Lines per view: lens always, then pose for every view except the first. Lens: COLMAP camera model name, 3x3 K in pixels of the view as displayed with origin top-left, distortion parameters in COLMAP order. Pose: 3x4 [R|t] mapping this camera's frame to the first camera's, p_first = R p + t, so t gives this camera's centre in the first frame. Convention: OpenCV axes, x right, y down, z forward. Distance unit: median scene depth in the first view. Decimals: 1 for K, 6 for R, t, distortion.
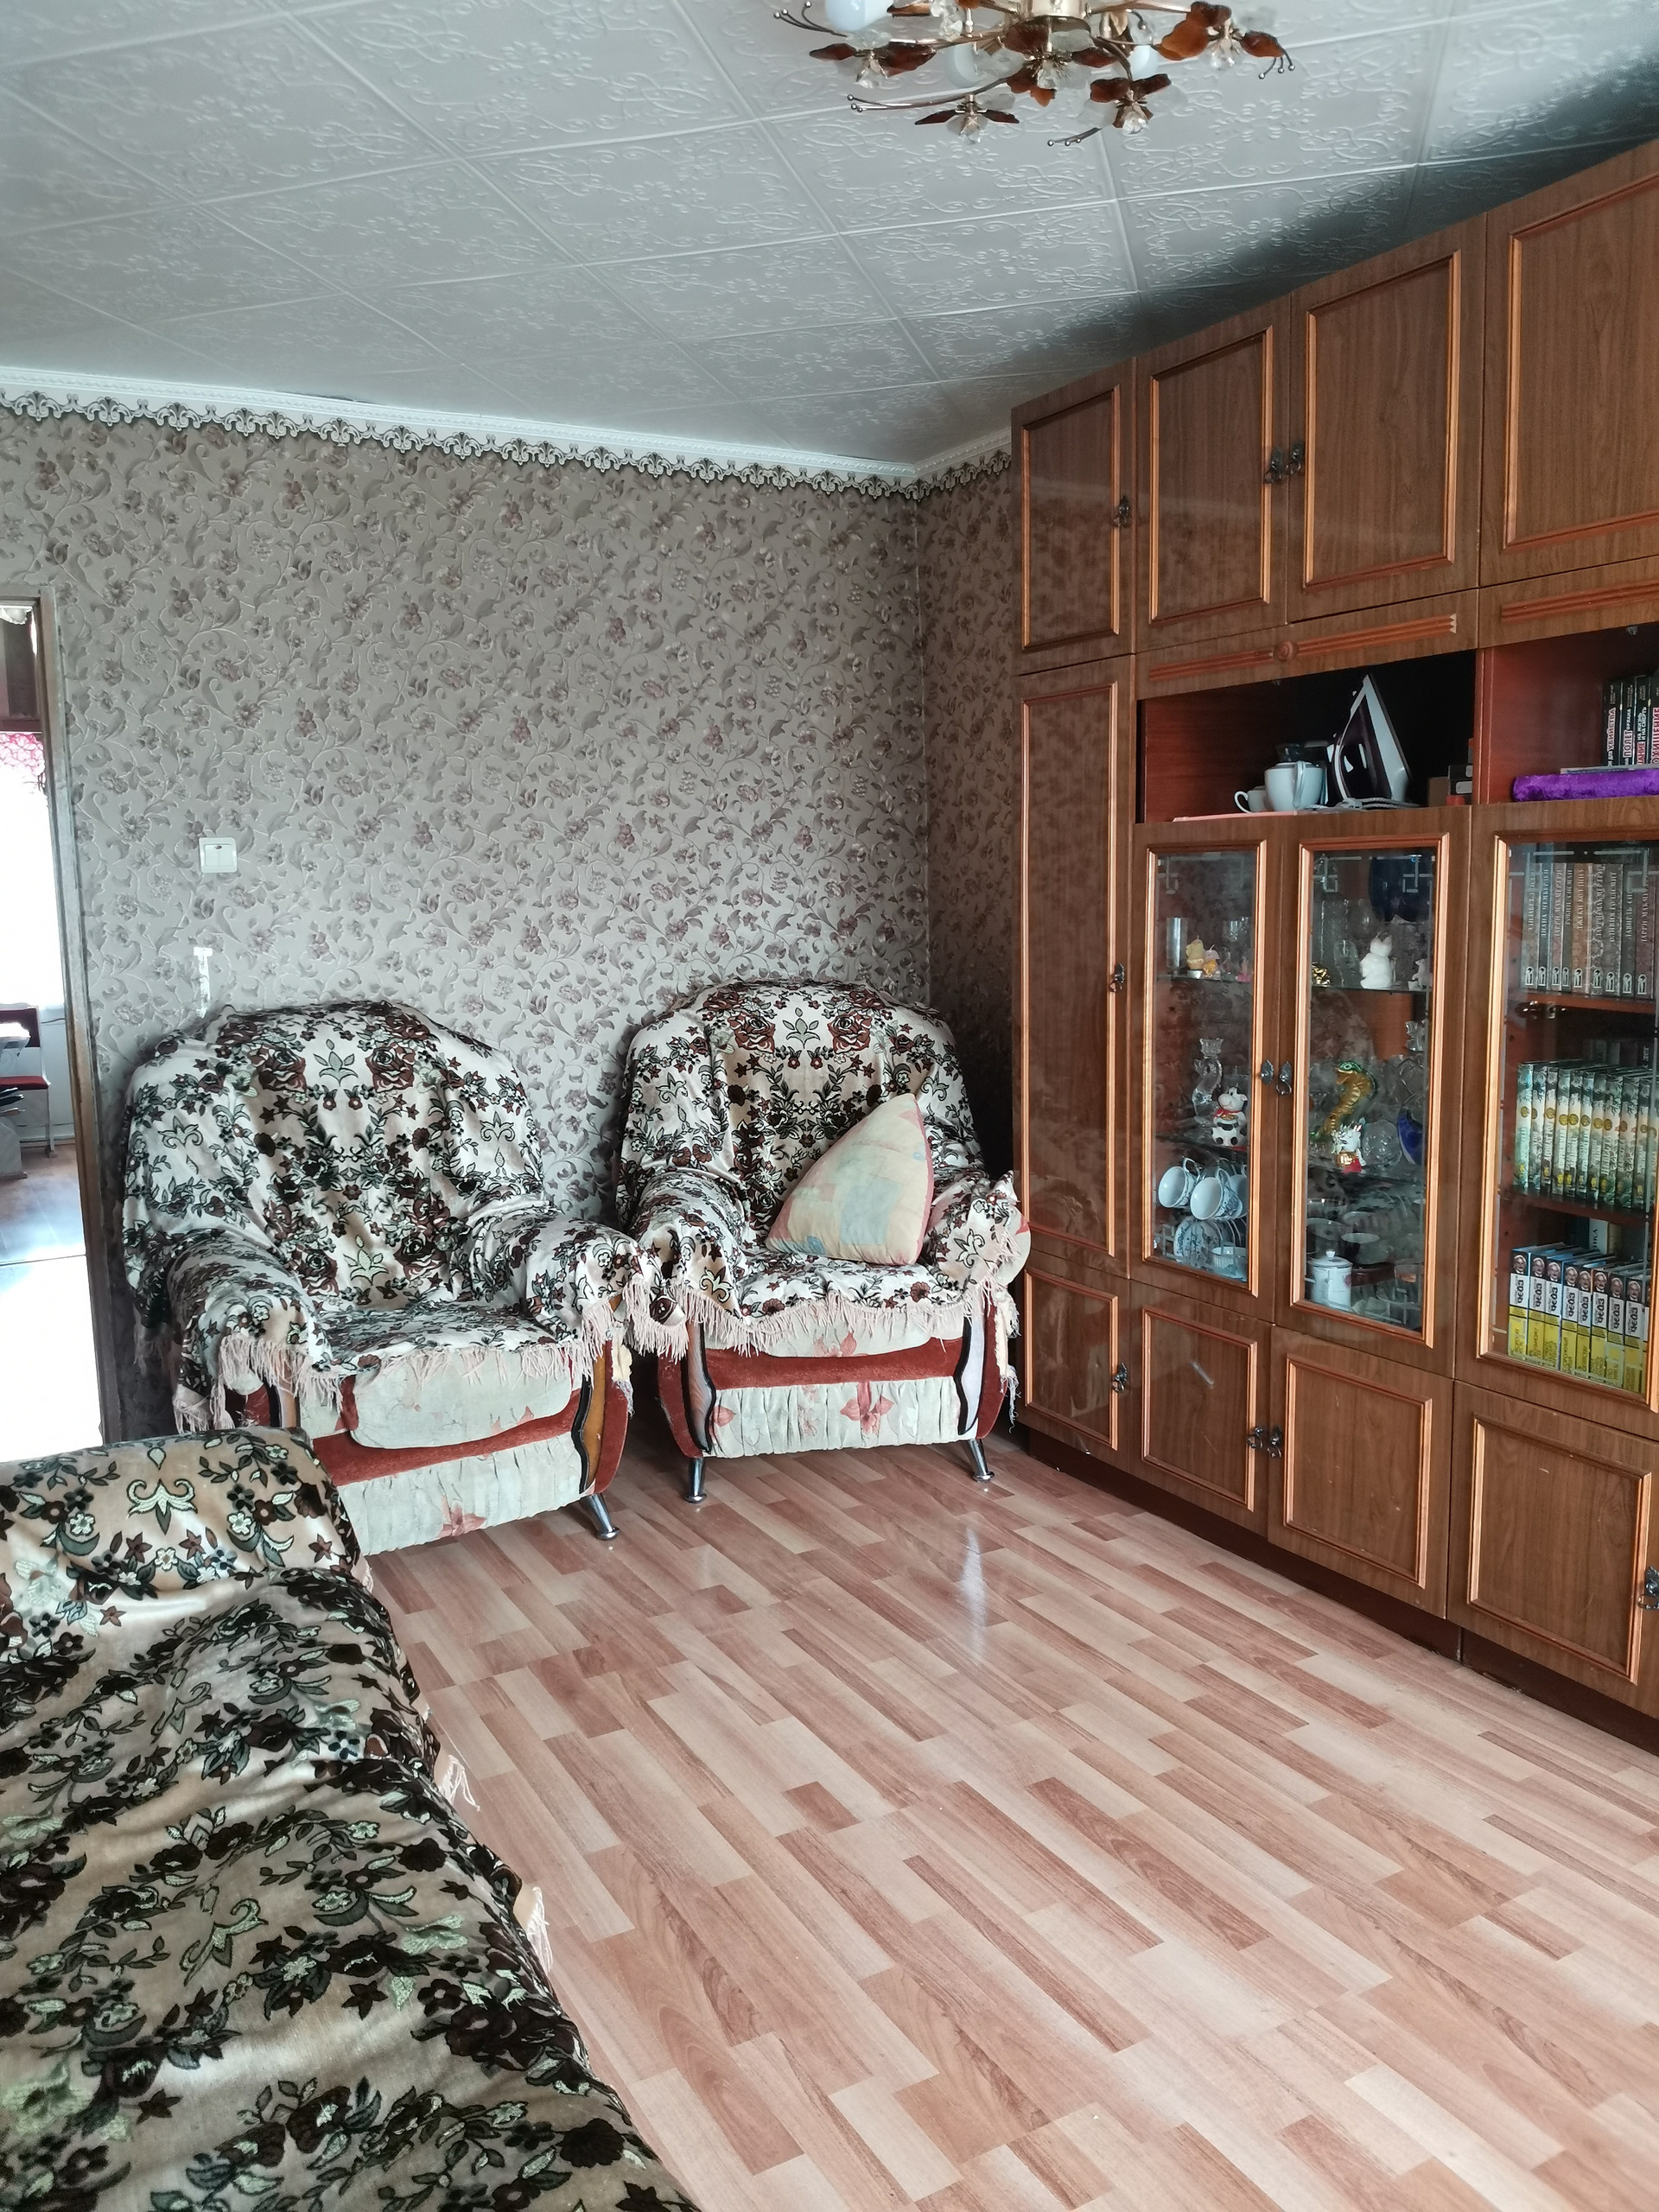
lens RADIAL K [[1687.2, 0, 822.5], [0, 1687.2, 1108.8], [0, 0, 1]] dist [-0.042778, -0.006415]
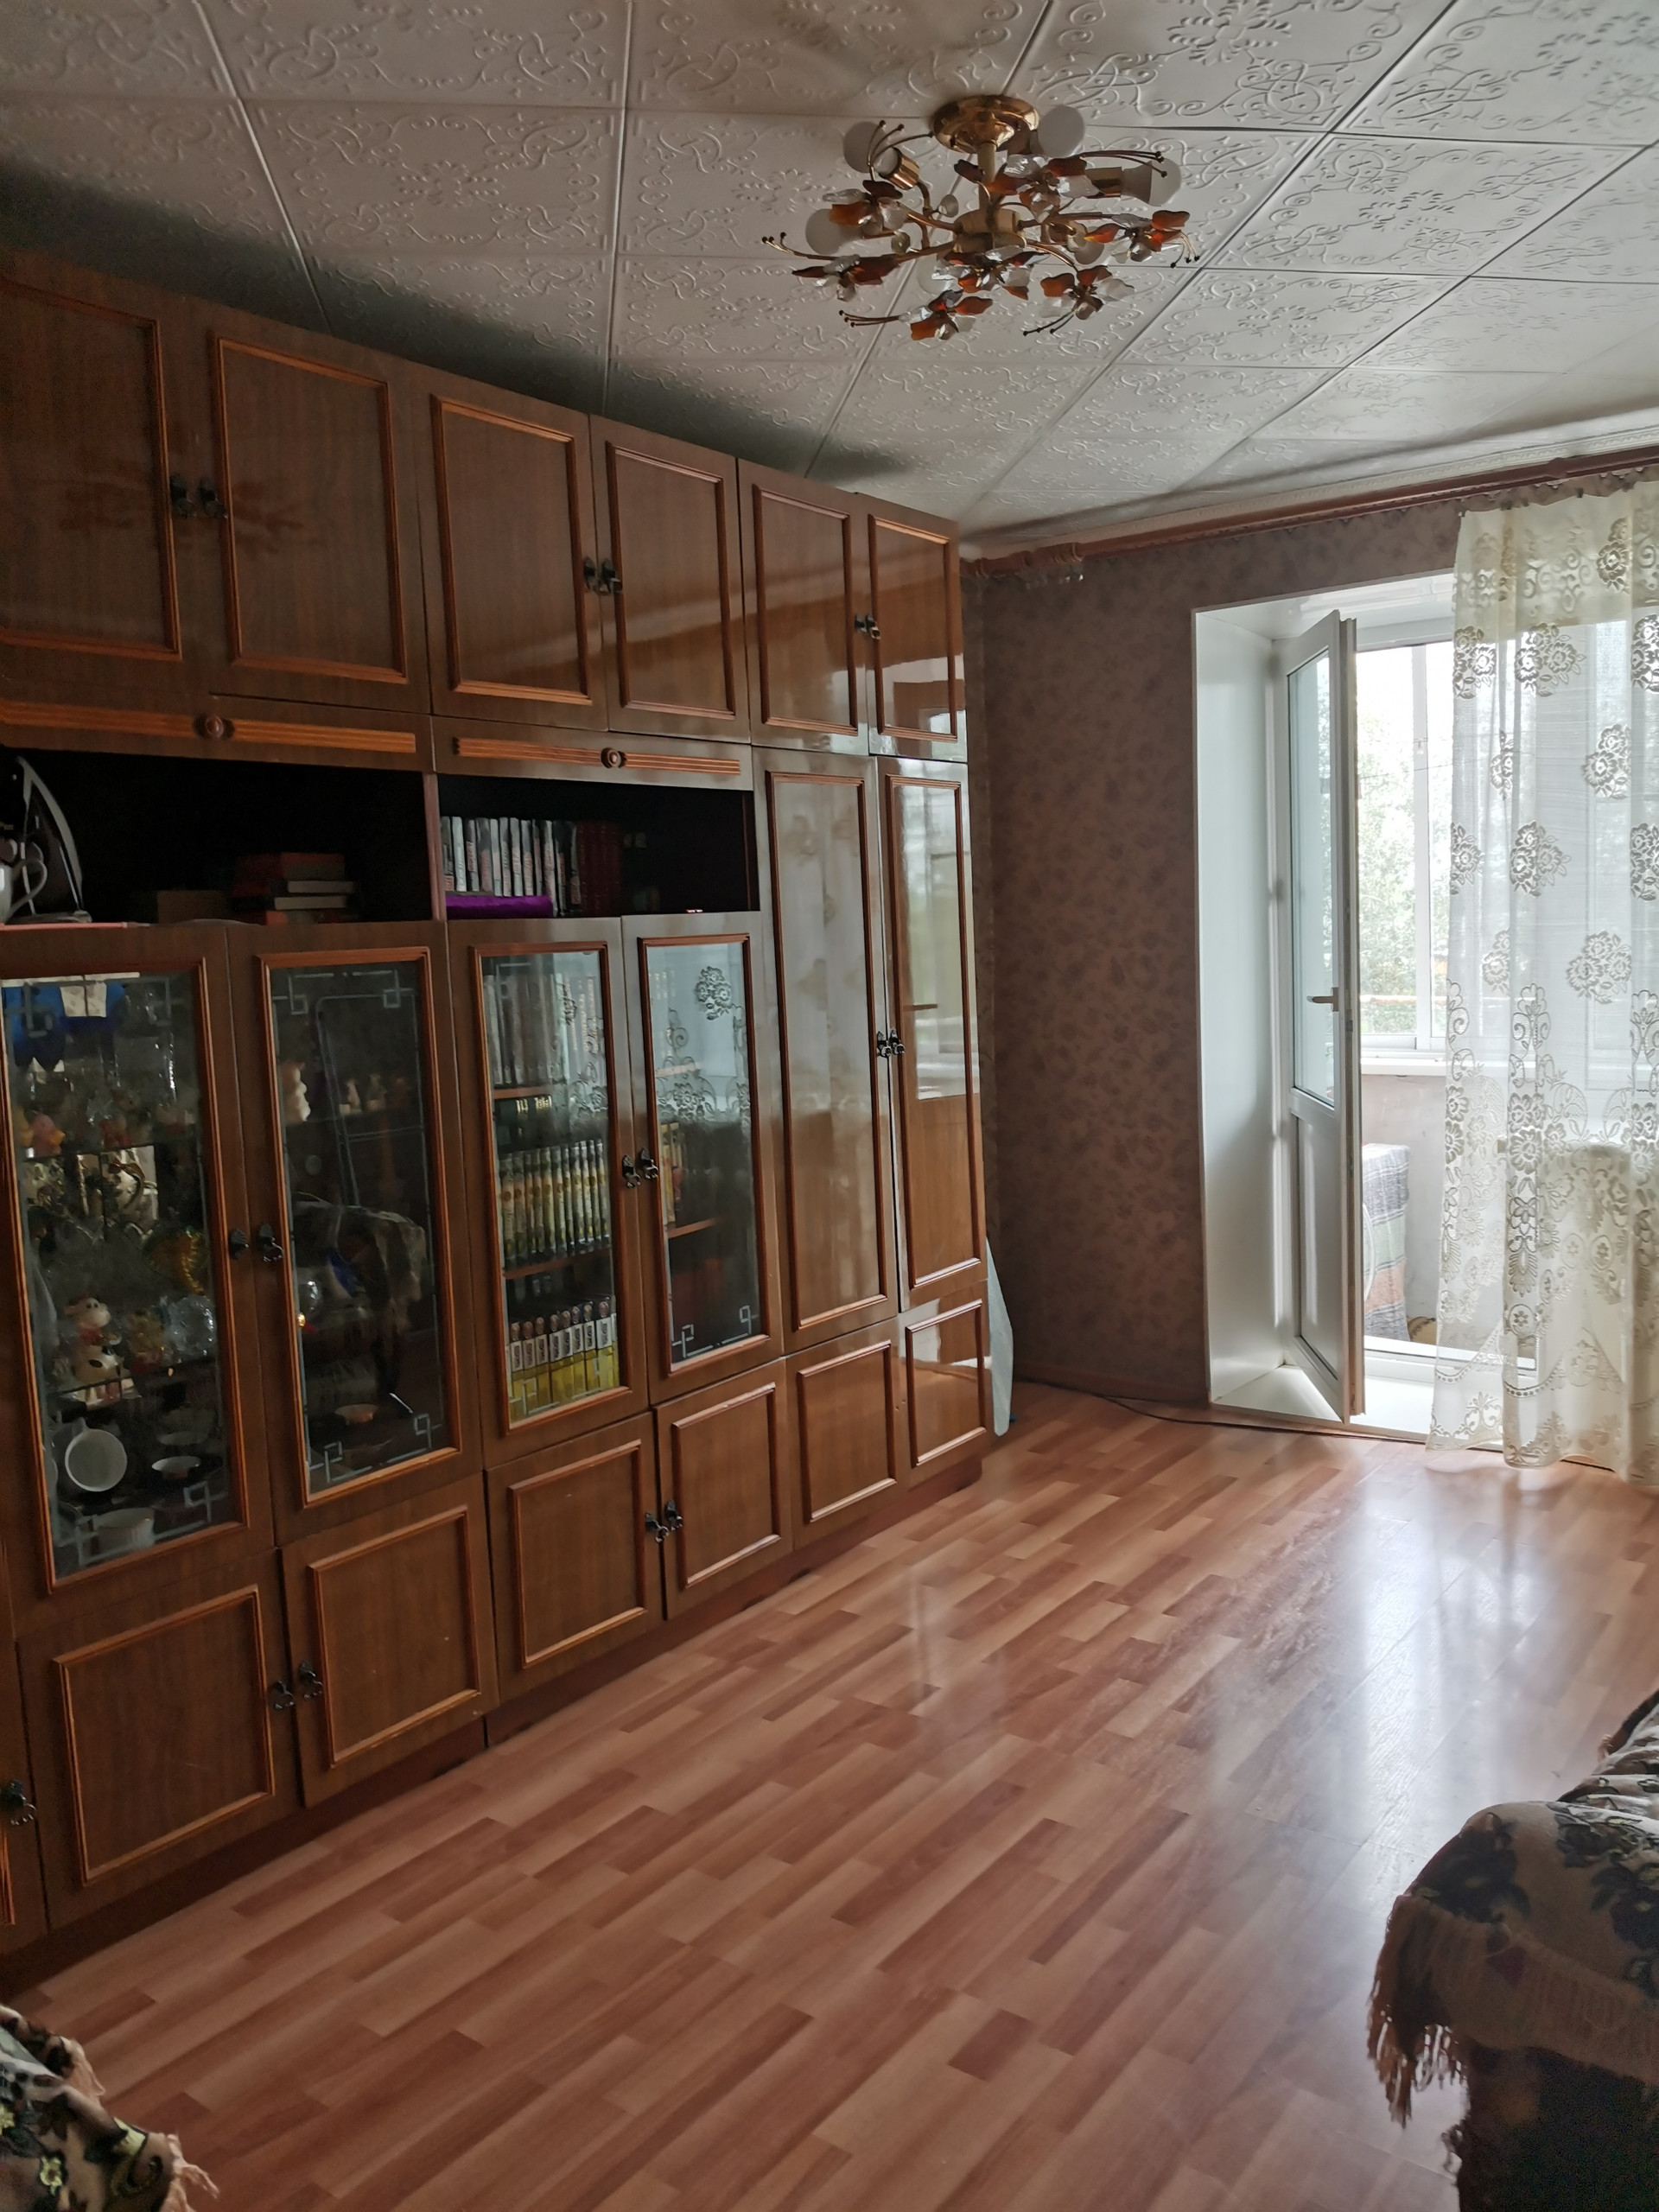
lens RADIAL K [[1687.2, 0, 822.6], [0, 1687.2, 1105.3], [0, 0, 1]] dist [-0.042778, -0.006415]
pose [[-0.399766, -0.060009, 0.914651, -0.657651], [0.179334, 0.973450, 0.142248, -0.172505], [-0.898903, 0.220894, -0.378391, 1.190249]]
